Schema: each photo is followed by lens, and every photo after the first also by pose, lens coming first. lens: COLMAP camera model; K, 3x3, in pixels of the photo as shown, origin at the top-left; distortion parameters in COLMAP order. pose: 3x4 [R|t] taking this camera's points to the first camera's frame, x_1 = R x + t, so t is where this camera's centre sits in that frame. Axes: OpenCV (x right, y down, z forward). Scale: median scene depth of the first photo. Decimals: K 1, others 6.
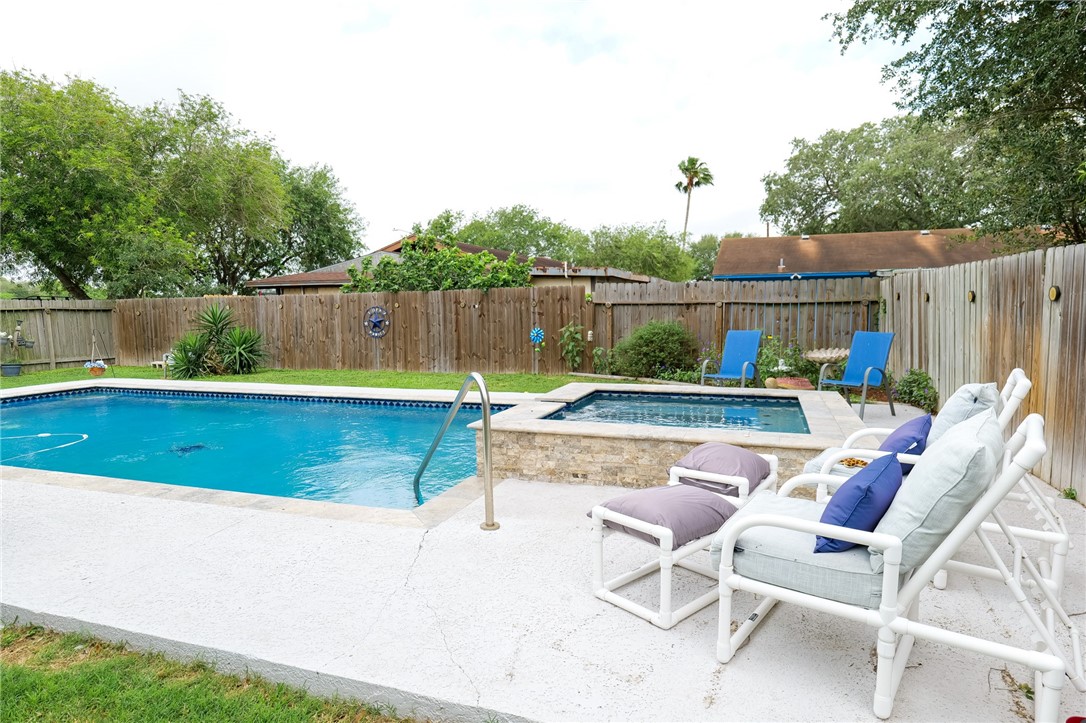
lens RADIAL K [[640.2, 0, 543.0], [0, 640.2, 361.5], [0, 0, 1]] dist [-0.023980, 0.009615]
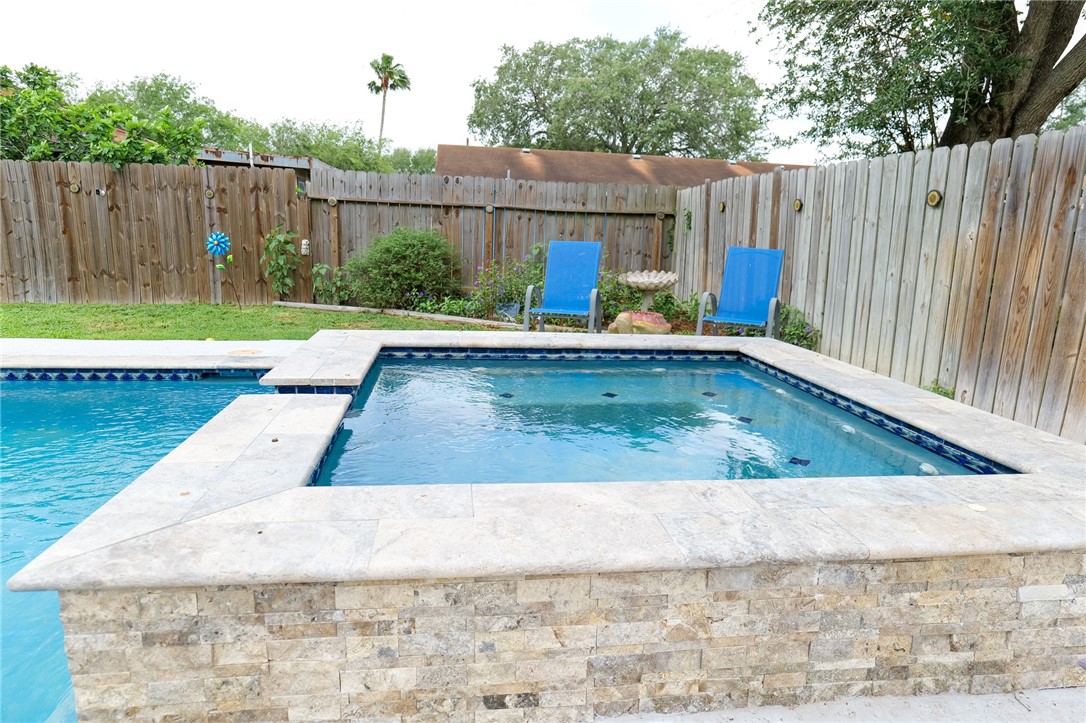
lens RADIAL K [[640.2, 0, 543.0], [0, 640.2, 361.5], [0, 0, 1]] dist [-0.023980, 0.009615]
pose [[0.886578, -0.049282, 0.459946, -0.019162], [-0.006866, 0.992797, 0.119609, -0.002178], [-0.462528, -0.109201, 0.879854, 0.275945]]
